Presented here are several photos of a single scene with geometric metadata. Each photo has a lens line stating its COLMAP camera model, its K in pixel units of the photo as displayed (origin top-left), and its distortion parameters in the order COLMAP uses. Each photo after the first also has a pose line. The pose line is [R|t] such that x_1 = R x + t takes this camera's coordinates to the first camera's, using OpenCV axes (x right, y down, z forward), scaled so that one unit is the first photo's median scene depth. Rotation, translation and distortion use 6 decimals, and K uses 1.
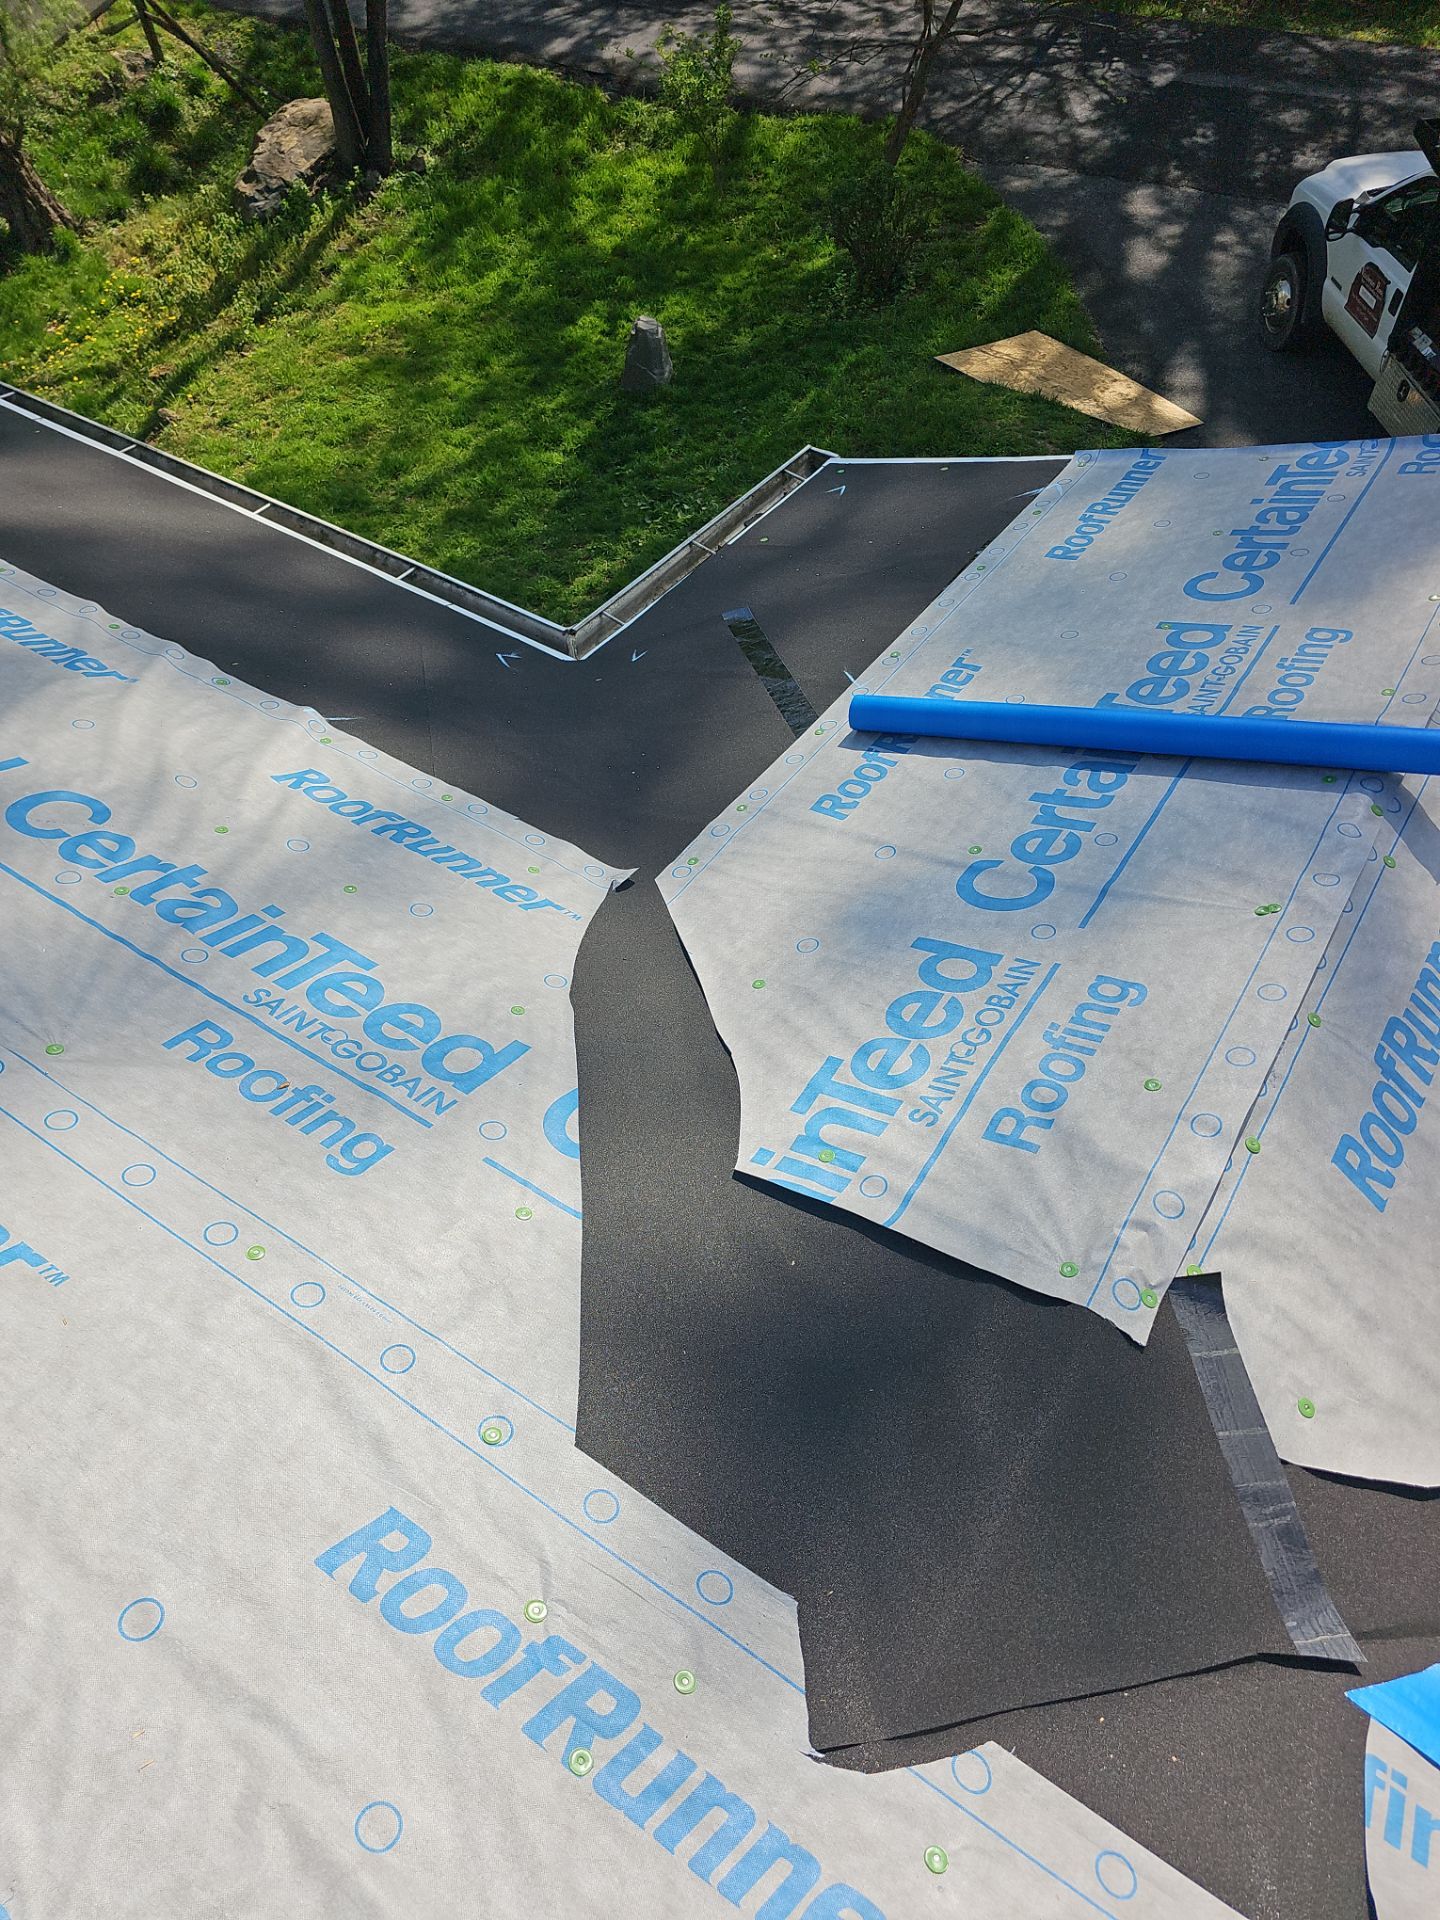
lens RADIAL K [[1278.9, 0, 709.1], [0, 1278.9, 962.1], [0, 0, 1]] dist [0.042958, -0.028381]
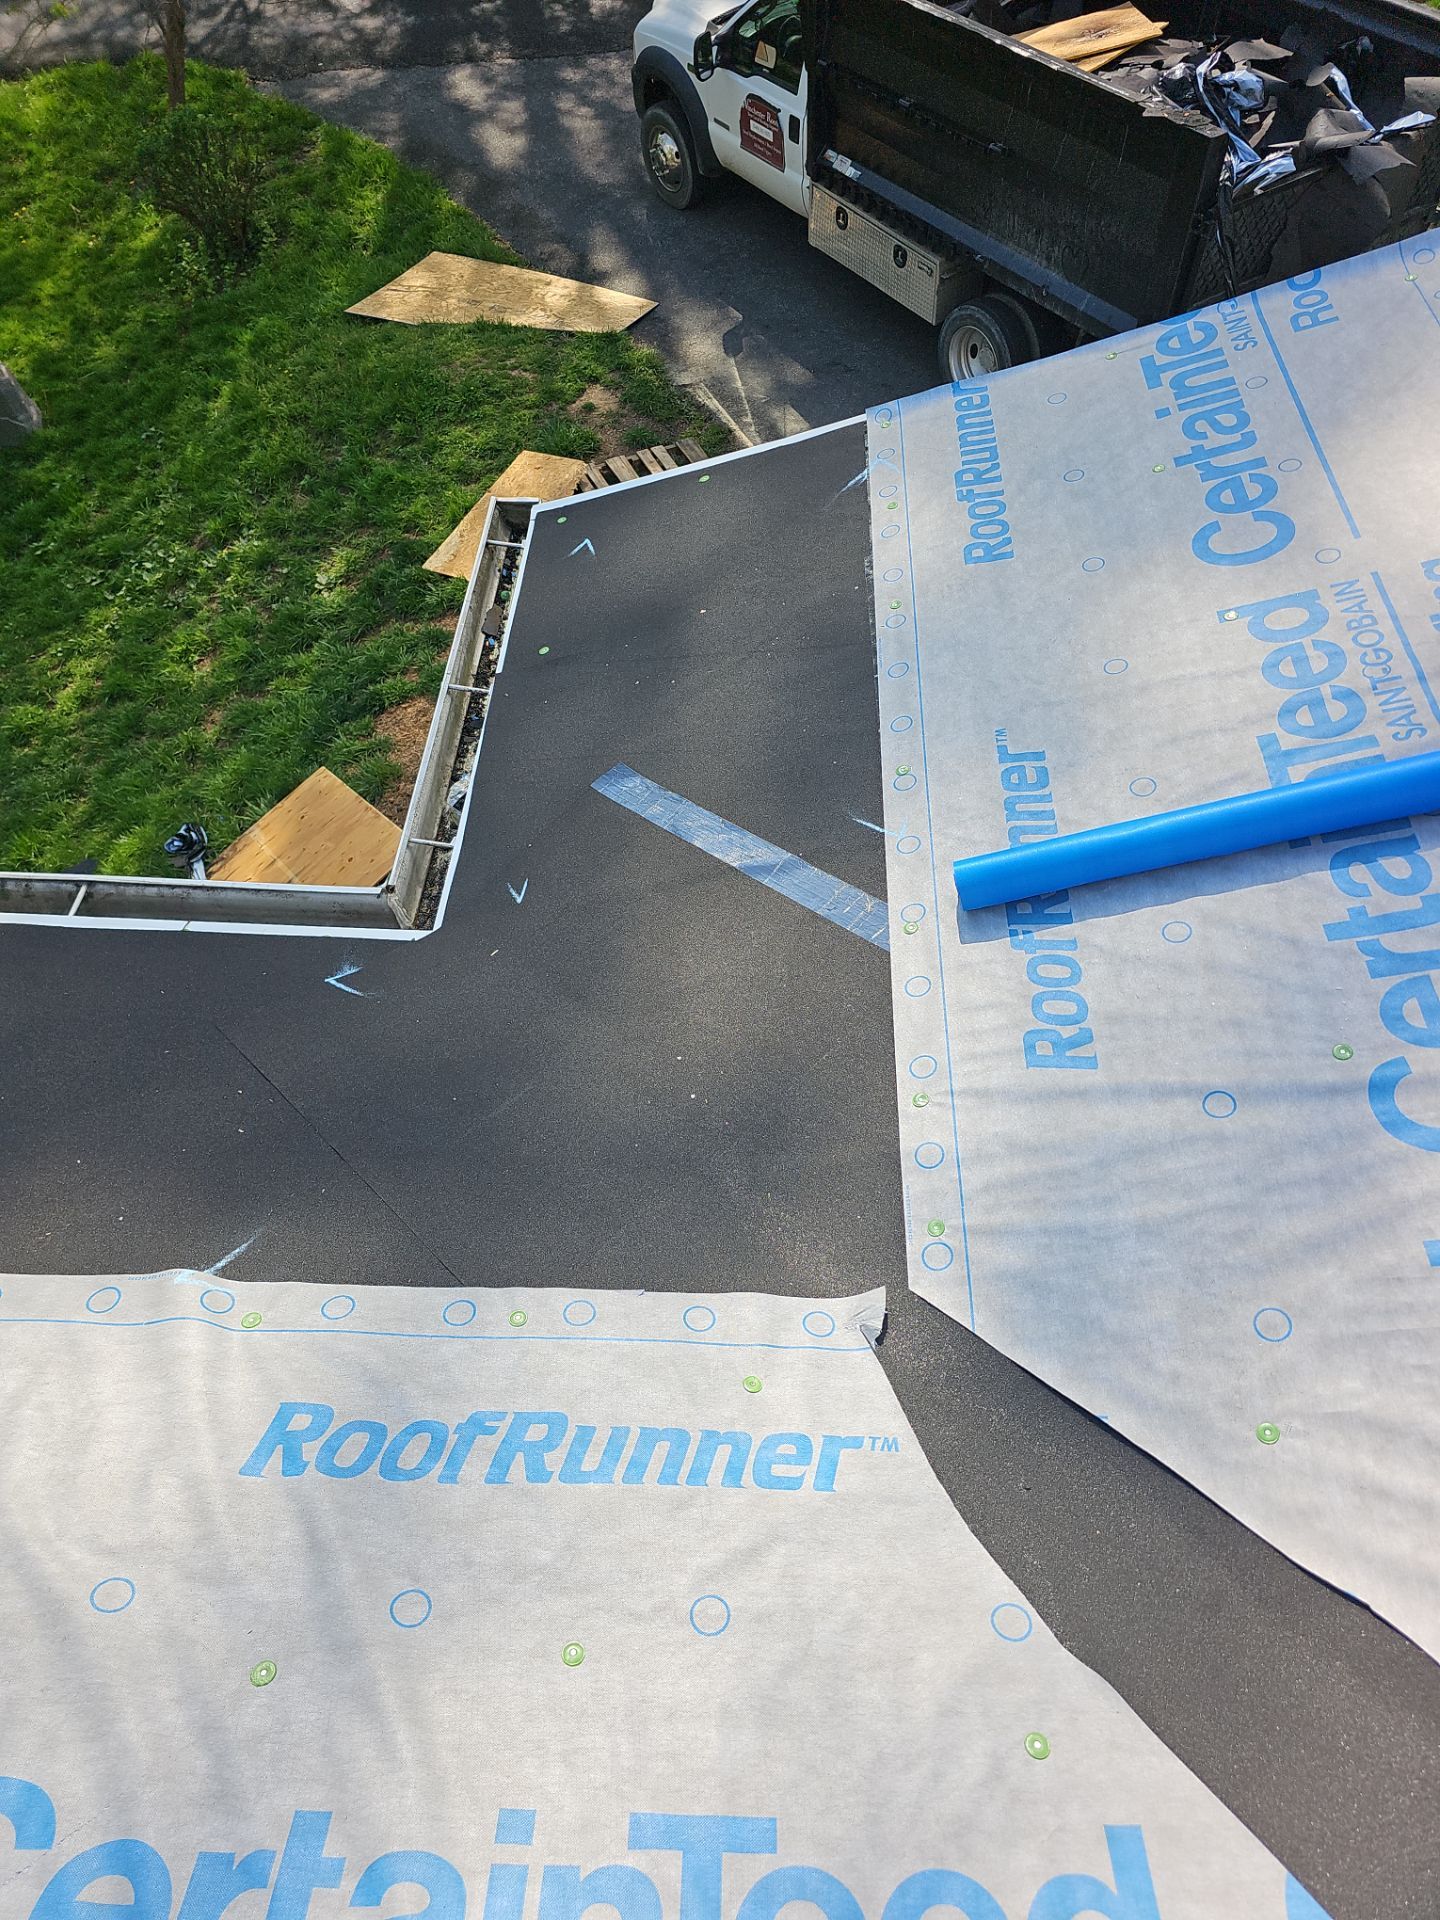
lens RADIAL K [[1278.9, 0, 724.5], [0, 1278.9, 957.4], [0, 0, 1]] dist [0.042958, -0.028381]
pose [[0.855659, -0.424778, 0.295654, -0.053086], [0.407797, 0.905125, 0.120212, -0.072833], [-0.318667, 0.017706, 0.947701, 0.094206]]
